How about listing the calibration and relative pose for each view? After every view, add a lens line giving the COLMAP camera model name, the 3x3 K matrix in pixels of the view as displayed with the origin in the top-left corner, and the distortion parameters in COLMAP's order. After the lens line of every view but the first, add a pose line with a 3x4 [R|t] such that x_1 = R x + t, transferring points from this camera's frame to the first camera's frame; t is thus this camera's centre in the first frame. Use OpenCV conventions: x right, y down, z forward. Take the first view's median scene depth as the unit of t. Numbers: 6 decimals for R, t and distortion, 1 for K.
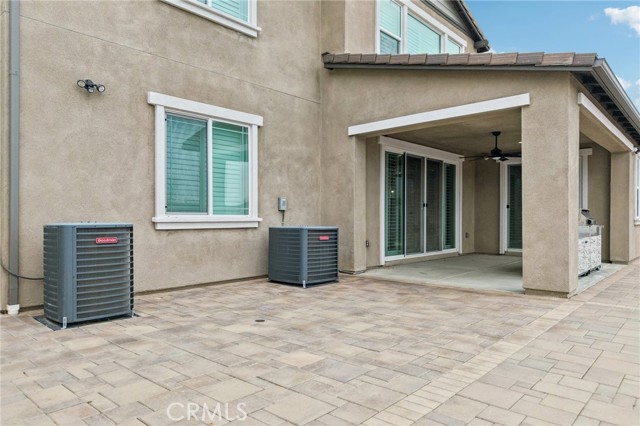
lens RADIAL K [[428.3, 0, 311.6], [0, 428.3, 218.1], [0, 0, 1]] dist [-0.001146, -0.001987]
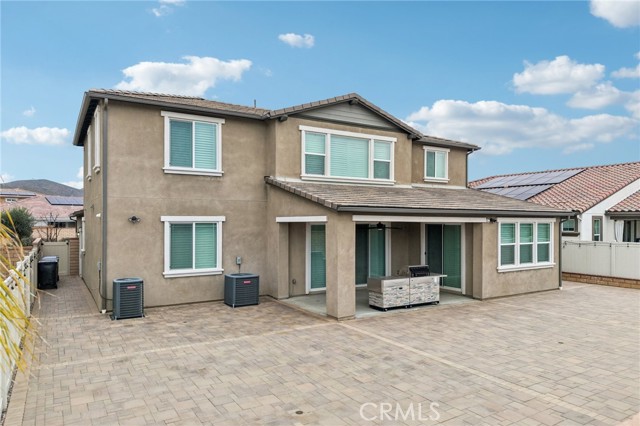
lens RADIAL K [[431.1, 0, 320.0], [0, 431.1, 213.0], [0, 0, 1]] dist [0.006356, -0.003723]
pose [[0.964566, 0.000466, -0.263839, 0.825991], [-0.003917, 0.999914, -0.012554, -0.233122], [0.263811, 0.013142, 0.964485, -0.777532]]
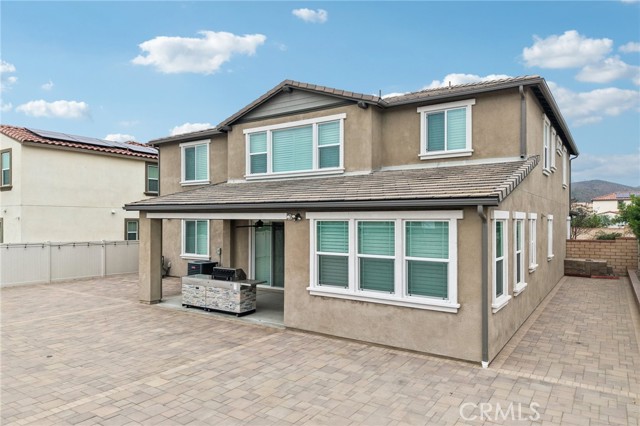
lens RADIAL K [[431.1, 0, 320.0], [0, 431.1, 213.0], [0, 0, 1]] dist [0.006356, -0.003723]
pose [[0.153586, -0.013474, -0.988043, 2.461789], [0.003473, 0.999908, -0.013096, -0.219839], [0.988129, -0.001420, 0.153619, 1.260118]]
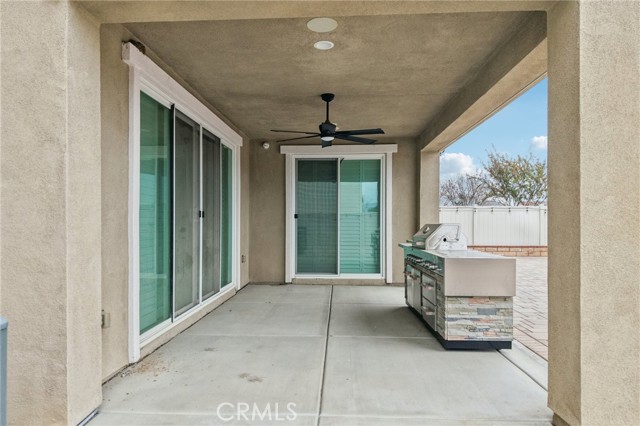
lens RADIAL K [[428.3, 0, 311.6], [0, 428.3, 218.1], [0, 0, 1]] dist [-0.001146, -0.001987]
pose [[0.772717, 0.003957, 0.634738, 0.043403], [0.000678, 0.999975, -0.007059, -0.030117], [-0.634750, 0.005885, 0.772695, 0.713491]]
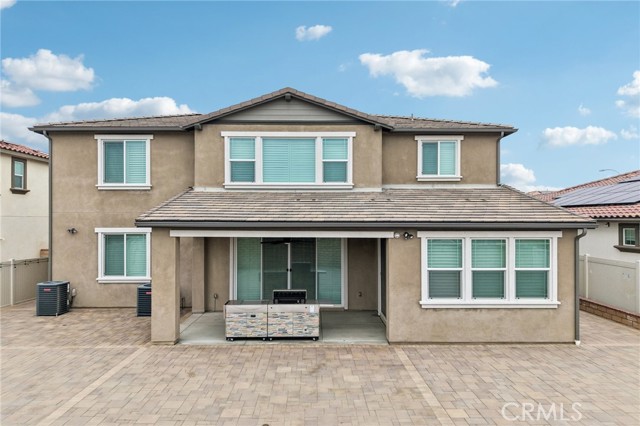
lens RADIAL K [[431.1, 0, 320.0], [0, 431.1, 213.0], [0, 0, 1]] dist [0.006356, -0.003723]
pose [[0.688950, -0.008522, -0.724758, 1.935144], [0.001940, 0.999949, -0.009914, -0.289454], [0.724806, 0.005424, 0.688932, 0.168384]]
